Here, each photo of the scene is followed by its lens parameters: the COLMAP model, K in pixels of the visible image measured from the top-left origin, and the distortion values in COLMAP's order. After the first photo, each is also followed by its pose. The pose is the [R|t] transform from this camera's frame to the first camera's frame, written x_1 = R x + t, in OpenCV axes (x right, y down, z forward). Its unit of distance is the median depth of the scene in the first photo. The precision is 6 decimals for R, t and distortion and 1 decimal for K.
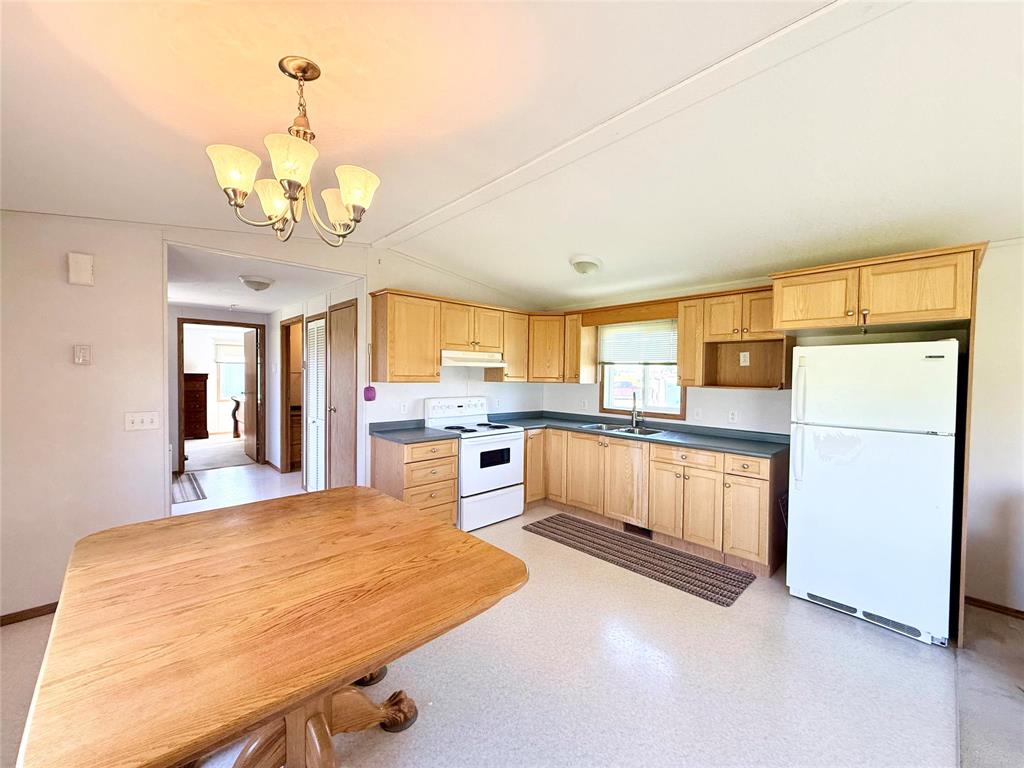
lens RADIAL K [[406.7, 0, 510.6], [0, 406.7, 385.3], [0, 0, 1]] dist [-0.001615, 0.000085]
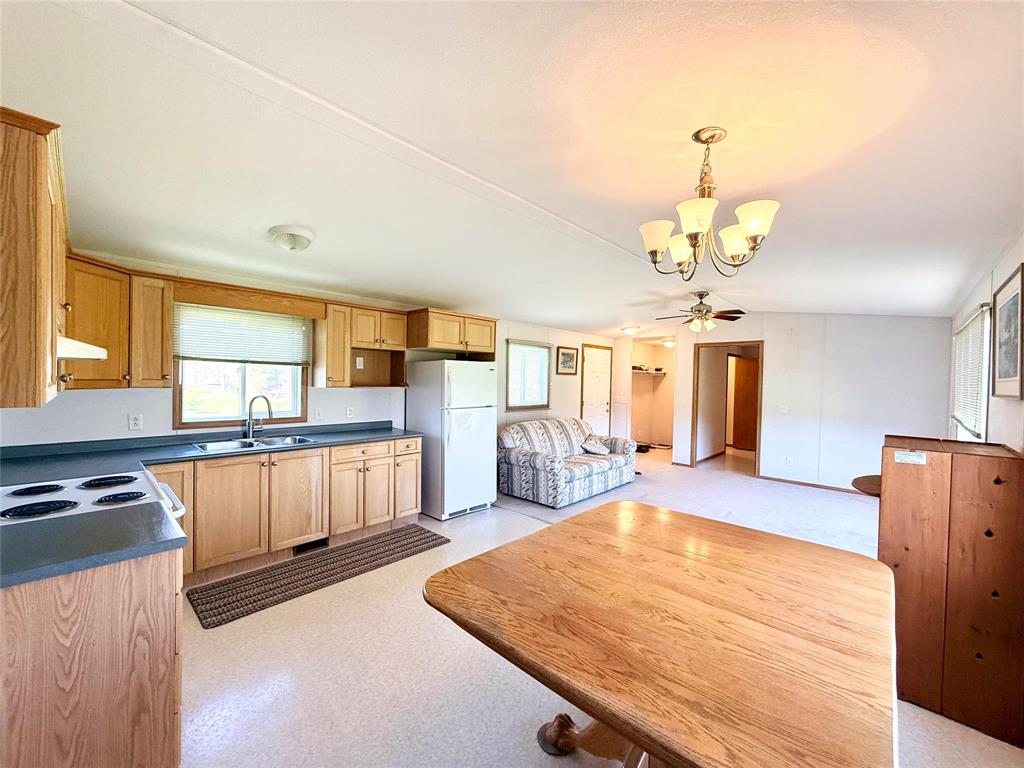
lens RADIAL K [[406.7, 0, 510.6], [0, 406.7, 385.3], [0, 0, 1]] dist [-0.001615, 0.000085]
pose [[-0.057535, -0.029824, 0.997898, -0.694240], [0.007205, 0.999515, 0.030288, -0.034201], [-0.998318, 0.008932, -0.057292, 0.676044]]
